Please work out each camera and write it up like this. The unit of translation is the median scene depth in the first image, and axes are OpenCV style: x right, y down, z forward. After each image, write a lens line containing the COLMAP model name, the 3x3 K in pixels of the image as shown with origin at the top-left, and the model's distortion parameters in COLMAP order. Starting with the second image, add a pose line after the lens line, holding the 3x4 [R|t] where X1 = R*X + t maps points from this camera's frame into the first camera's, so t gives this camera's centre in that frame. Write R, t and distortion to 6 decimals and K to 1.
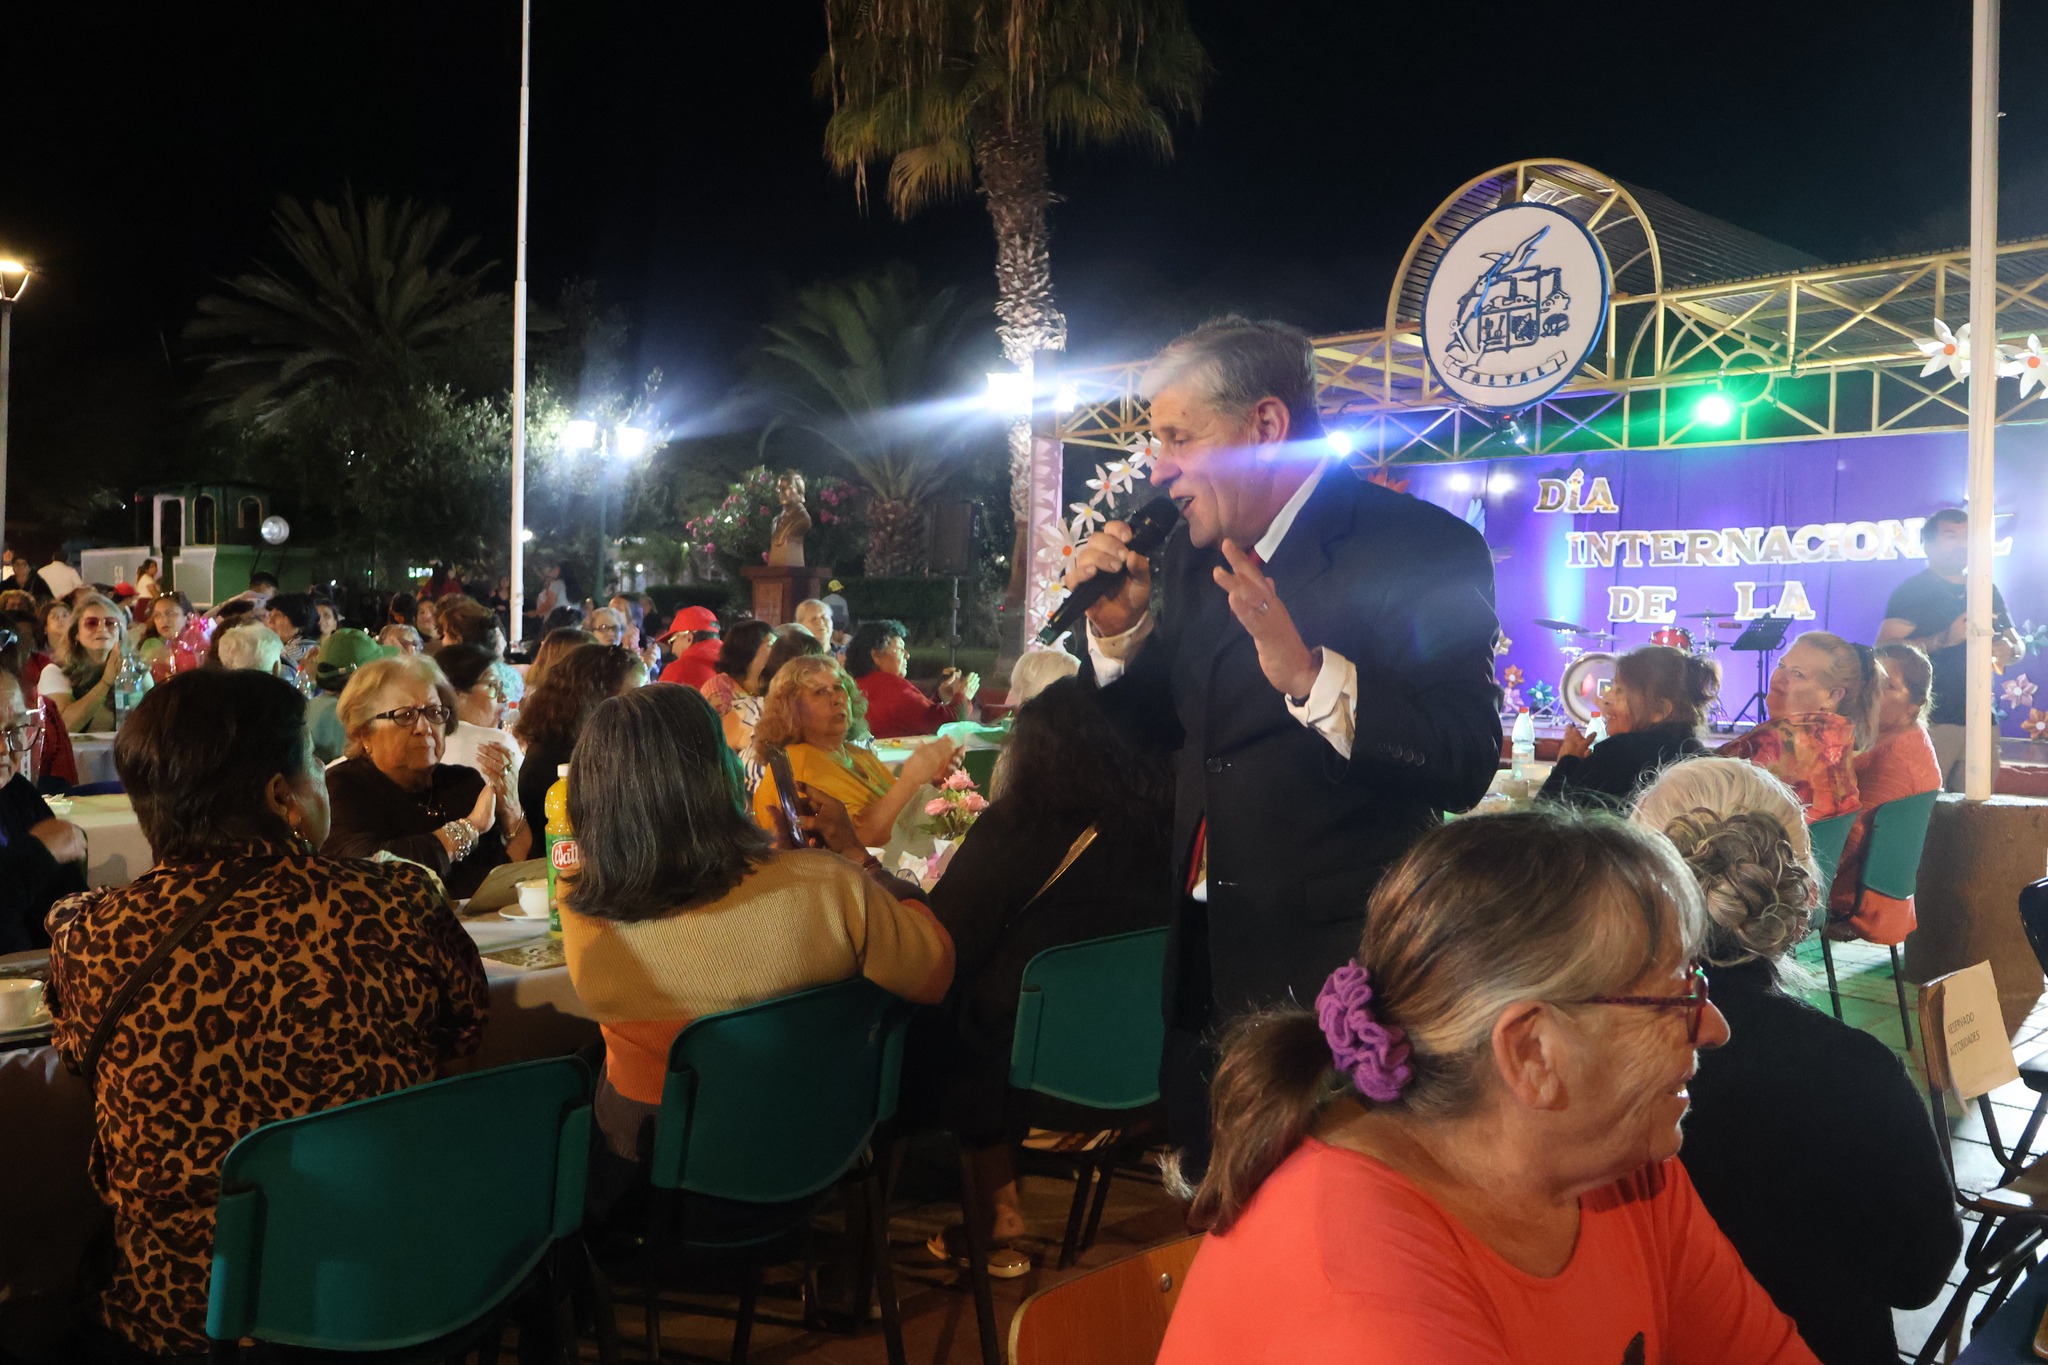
lens RADIAL K [[1672.0, 0, 1008.7], [0, 1672.0, 689.5], [0, 0, 1]] dist [-0.004917, -0.001536]
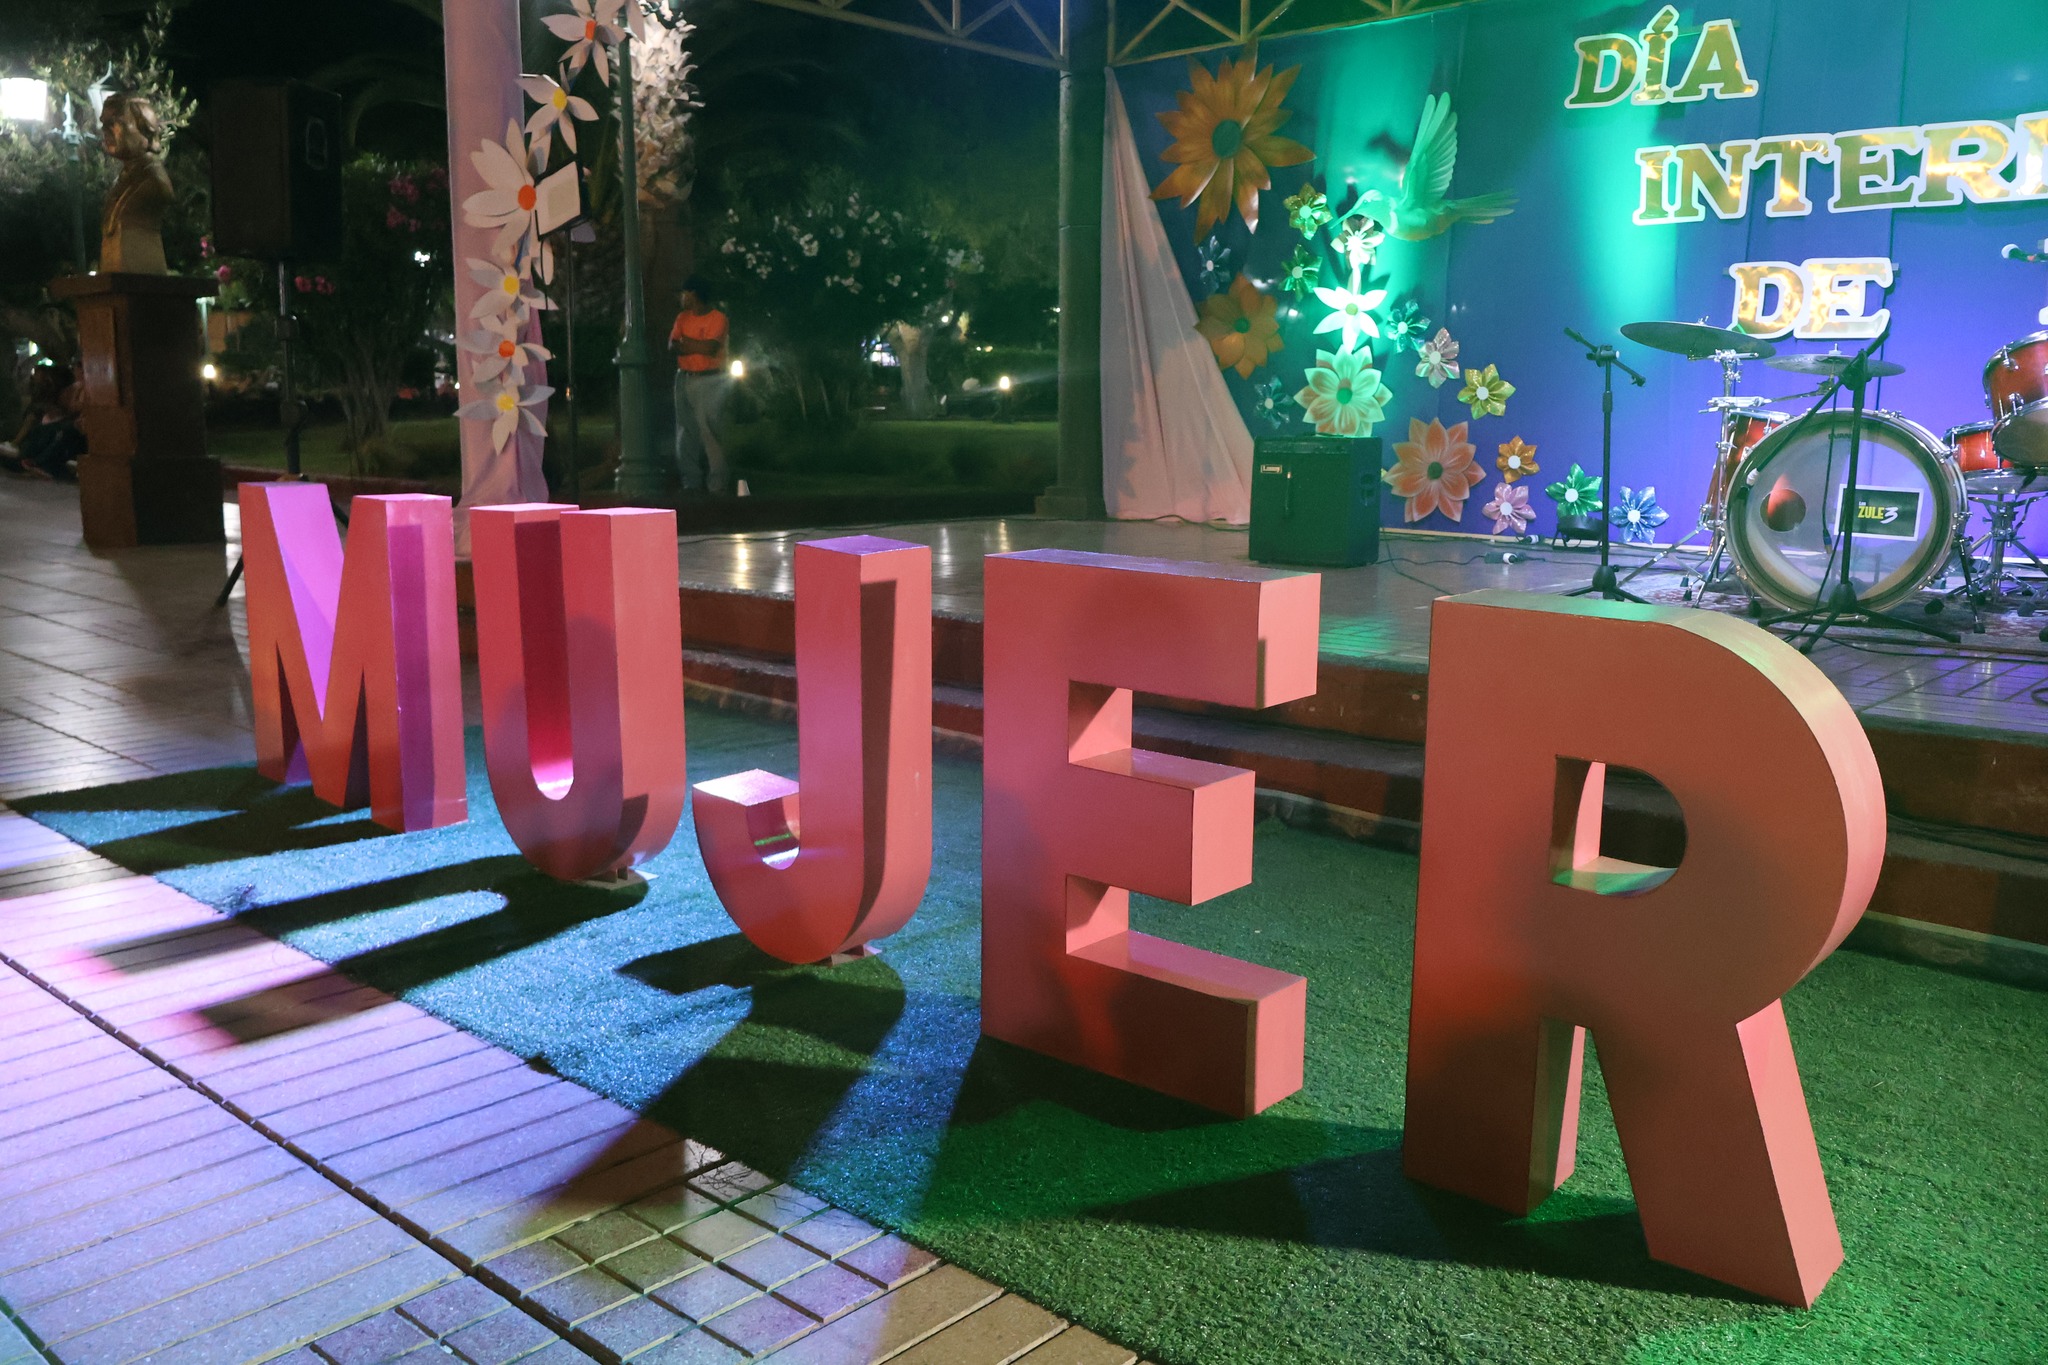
lens RADIAL K [[1672.0, 0, 1008.7], [0, 1672.0, 689.5], [0, 0, 1]] dist [-0.004917, -0.001536]
pose [[0.996723, -0.037364, 0.071738, 0.122102], [0.026965, 0.989668, 0.140818, -0.014931], [-0.076258, -0.138422, 0.987433, 0.545821]]
